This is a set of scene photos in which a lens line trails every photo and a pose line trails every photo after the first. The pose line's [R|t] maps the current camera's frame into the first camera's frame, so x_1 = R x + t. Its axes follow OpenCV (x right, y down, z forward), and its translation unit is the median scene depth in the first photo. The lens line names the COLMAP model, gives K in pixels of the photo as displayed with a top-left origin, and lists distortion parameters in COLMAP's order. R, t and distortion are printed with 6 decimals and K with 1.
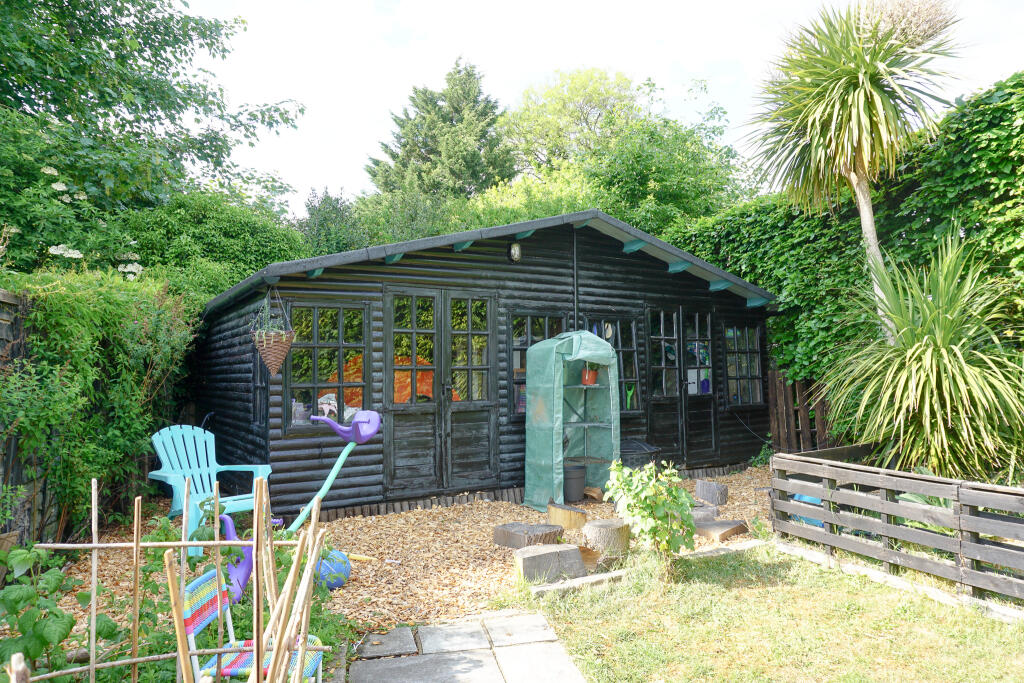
lens RADIAL K [[701.2, 0, 512.0], [0, 701.2, 341.5], [0, 0, 1]] dist [-0.049524, 0.055784]
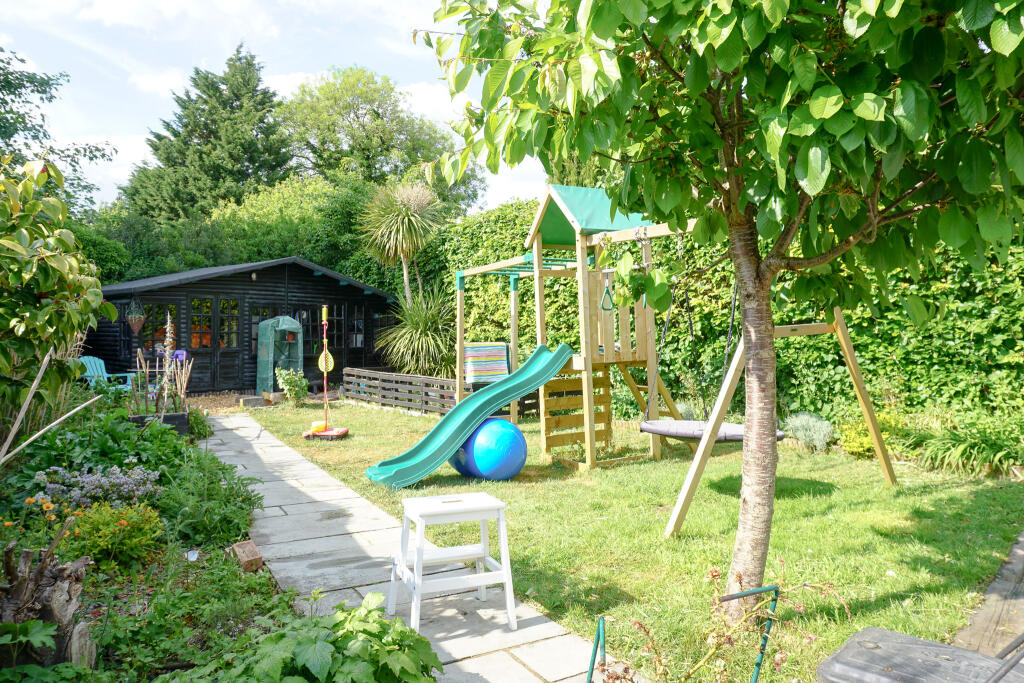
lens RADIAL K [[701.2, 0, 512.0], [0, 701.2, 341.5], [0, 0, 1]] dist [-0.049524, 0.055784]
pose [[0.956429, 0.016656, 0.291489, 0.028806], [-0.034016, 0.997929, 0.054590, -0.015670], [-0.289976, -0.062127, 0.955015, -0.251600]]
